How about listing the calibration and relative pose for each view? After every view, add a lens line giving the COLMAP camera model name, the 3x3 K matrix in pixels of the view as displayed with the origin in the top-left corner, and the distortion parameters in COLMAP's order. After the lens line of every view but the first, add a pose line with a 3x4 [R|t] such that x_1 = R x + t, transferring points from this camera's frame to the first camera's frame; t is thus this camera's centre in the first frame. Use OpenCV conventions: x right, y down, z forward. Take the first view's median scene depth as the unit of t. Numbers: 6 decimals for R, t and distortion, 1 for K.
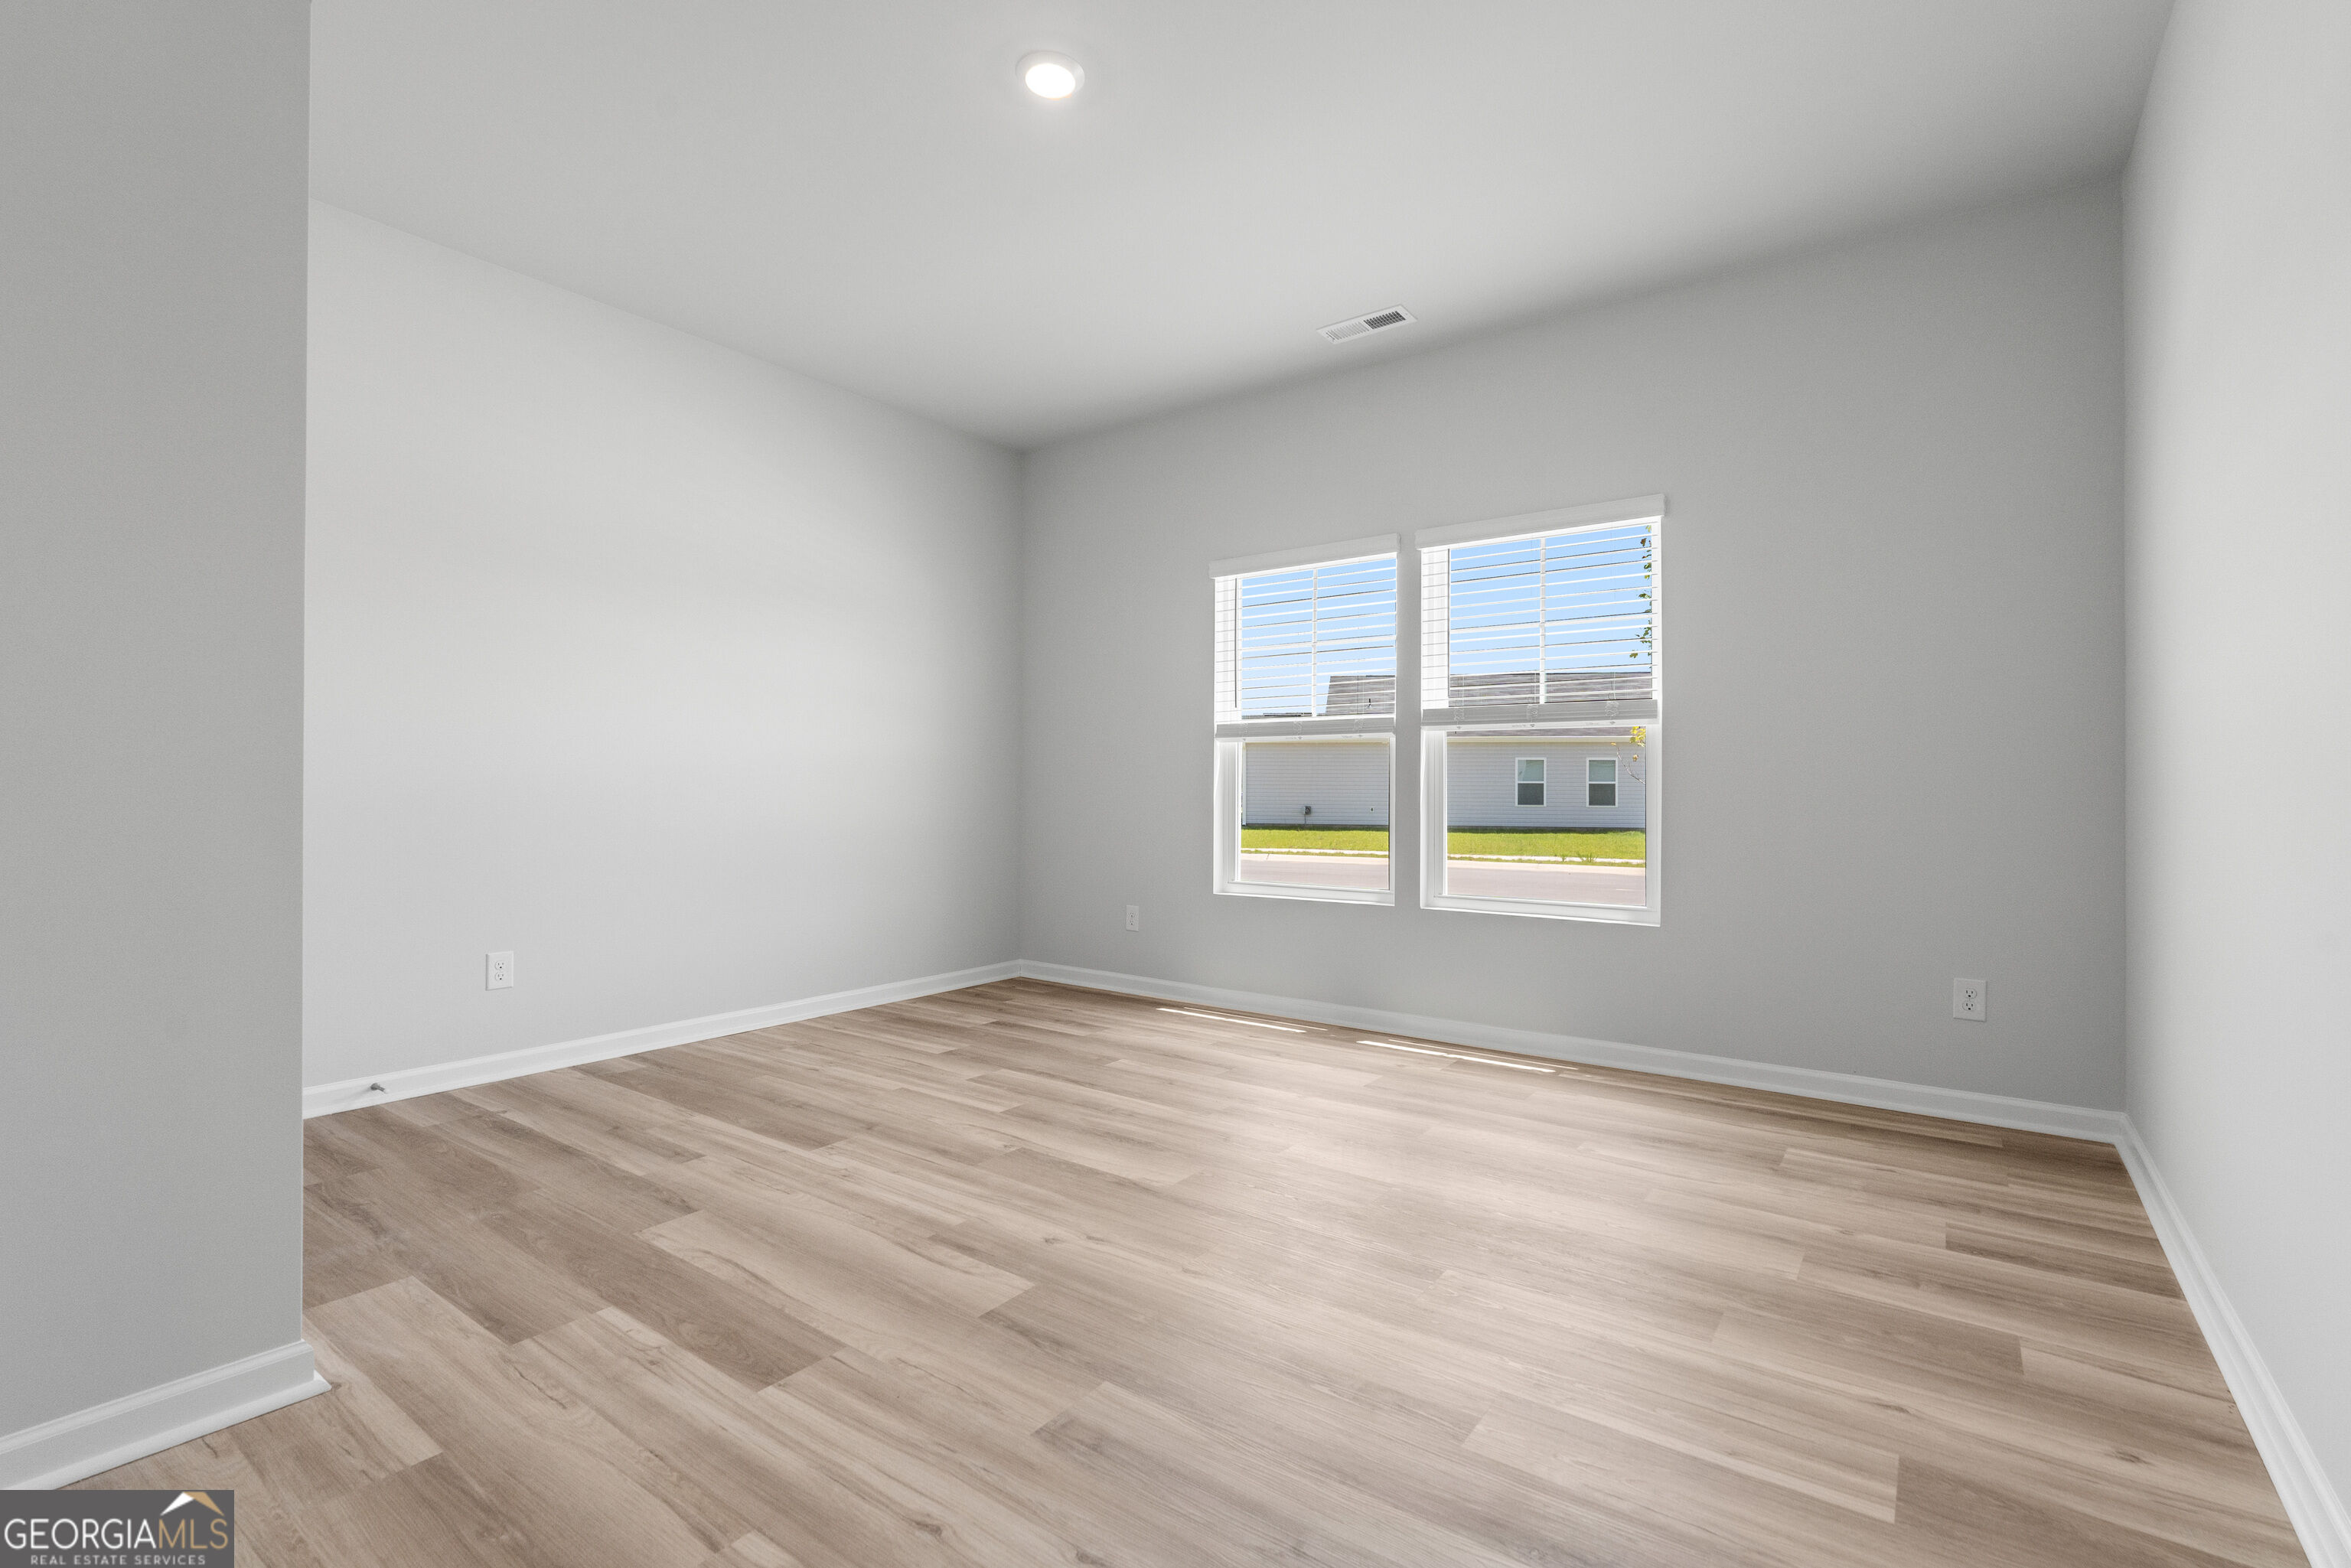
lens RADIAL K [[1044.9, 0, 1173.7], [0, 1044.9, 796.5], [0, 0, 1]] dist [-0.001760, -0.000848]
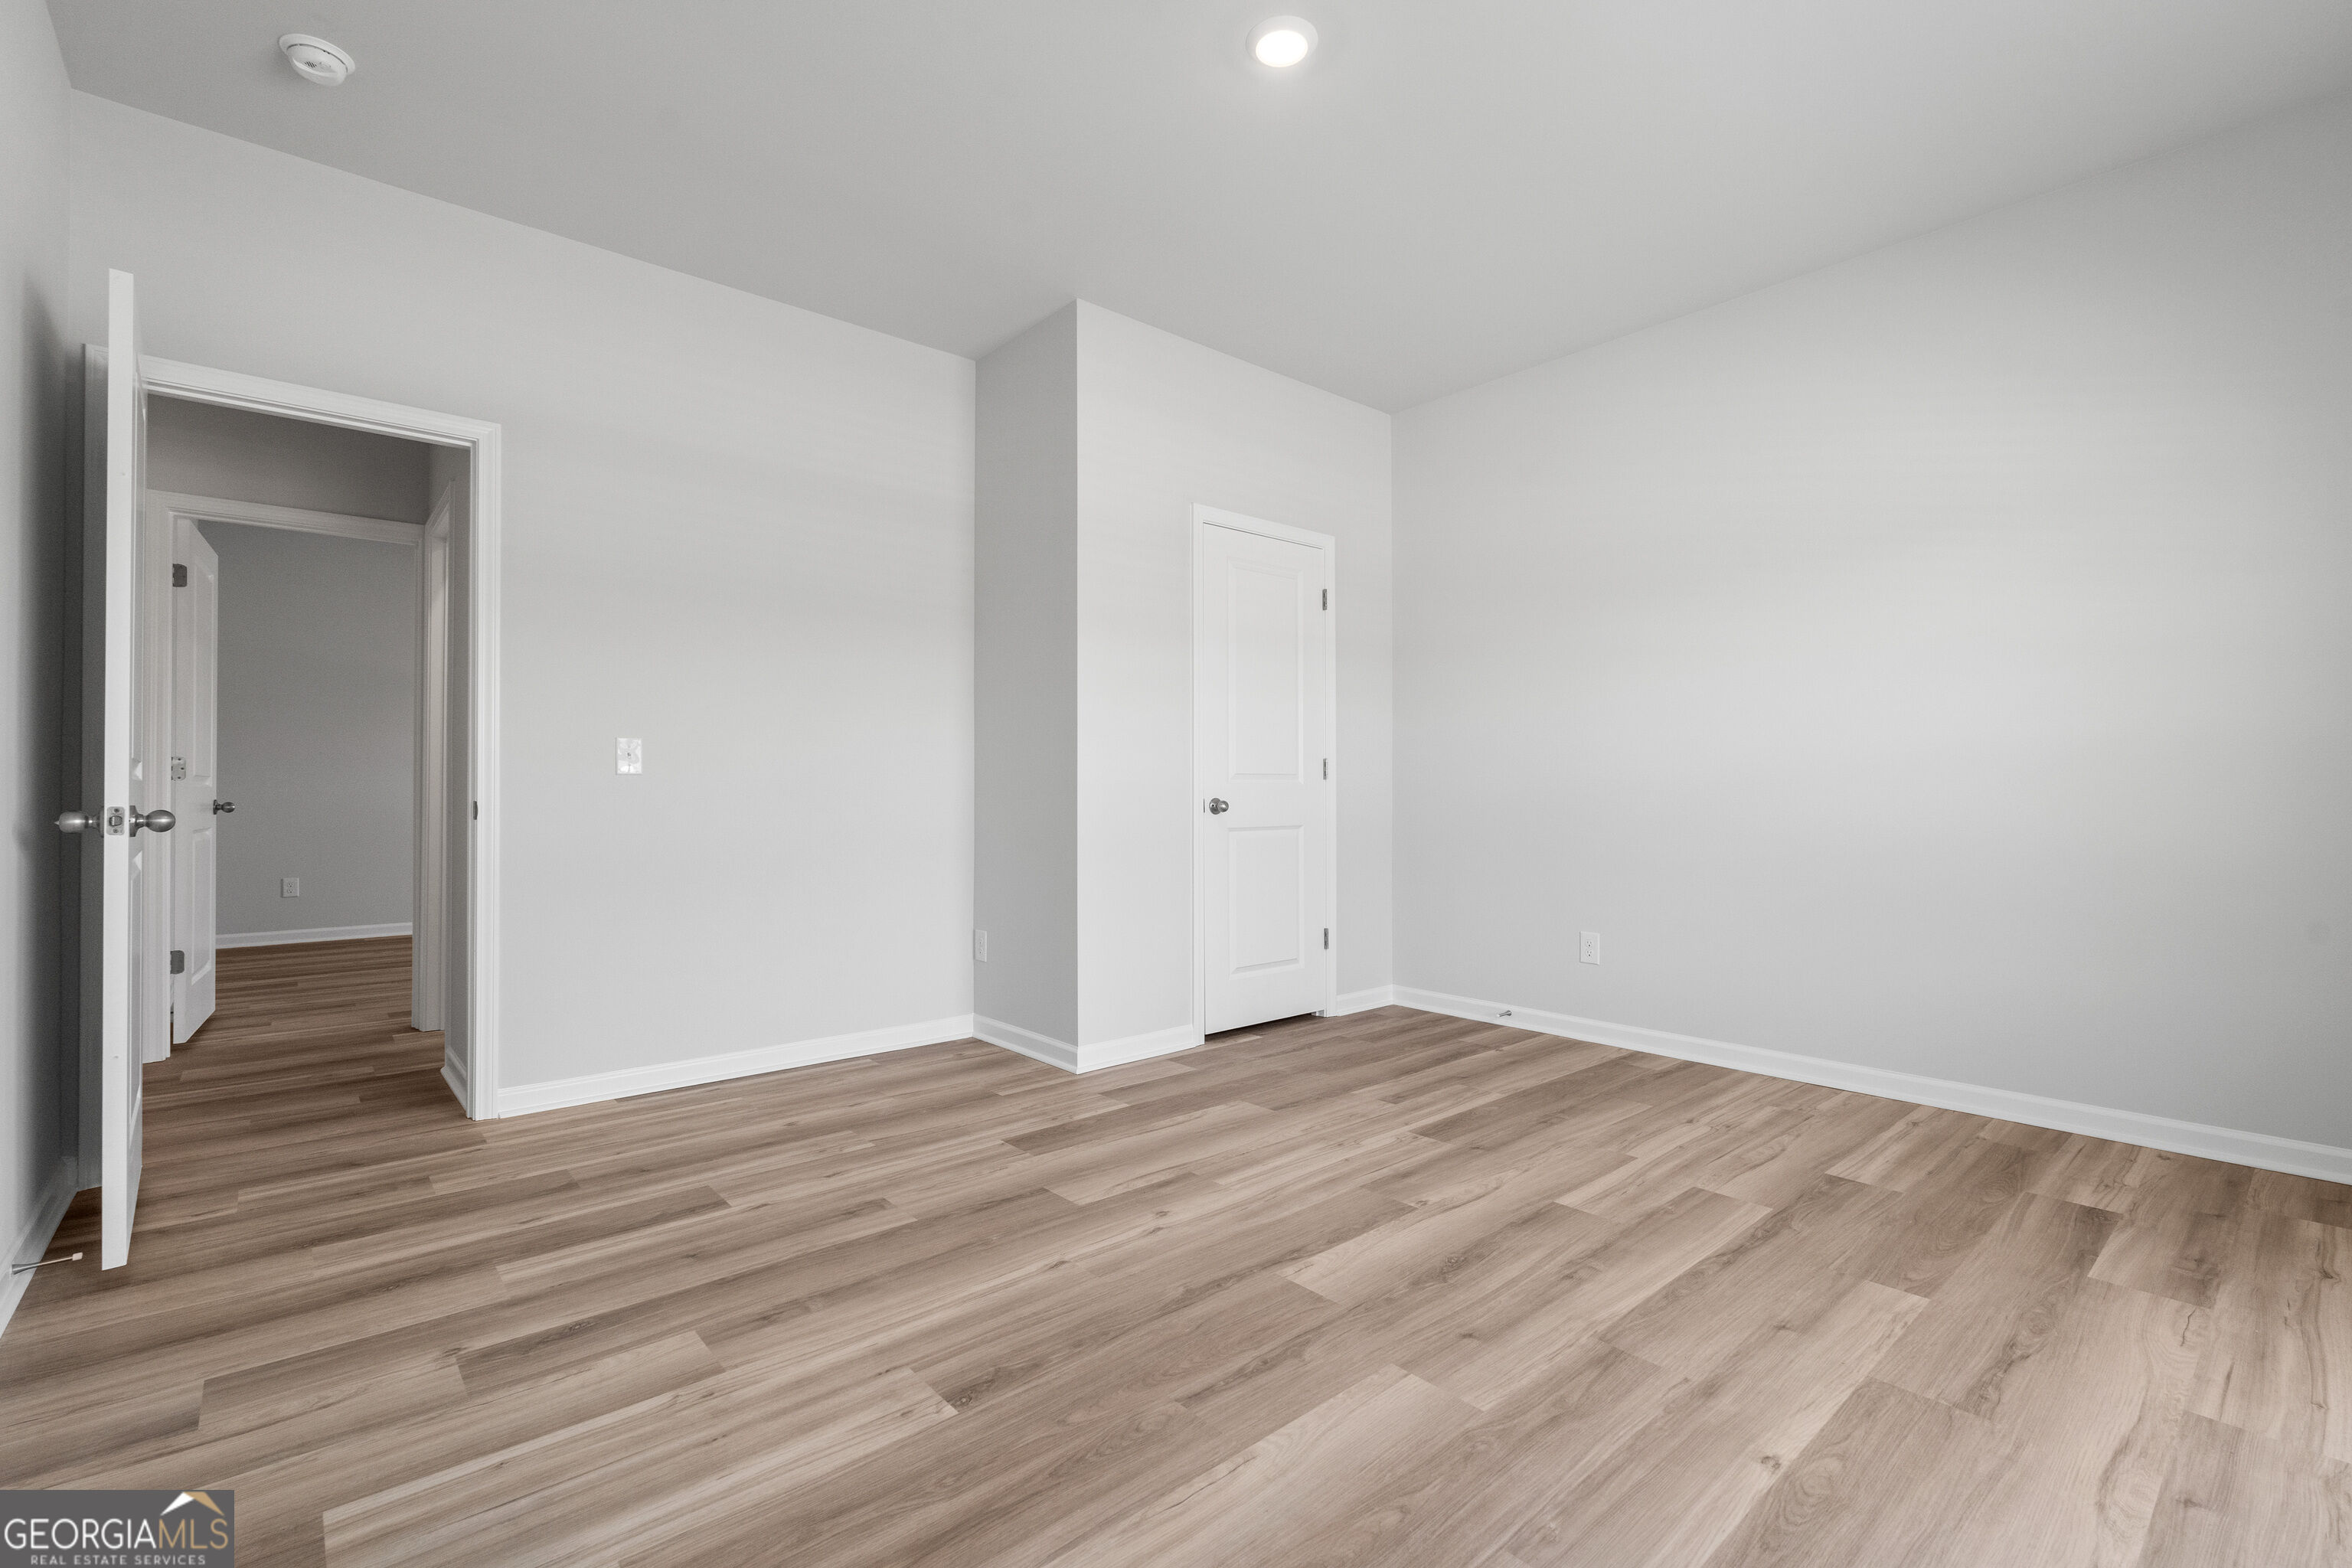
lens RADIAL K [[1049.8, 0, 1174.4], [0, 1049.8, 814.9], [0, 0, 1]] dist [-0.002217, -0.000301]
pose [[-0.225787, 0.016810, -0.974032, 0.782021], [-0.004465, 0.999823, 0.018290, -0.000358], [0.974166, 0.008479, -0.225672, 1.069166]]
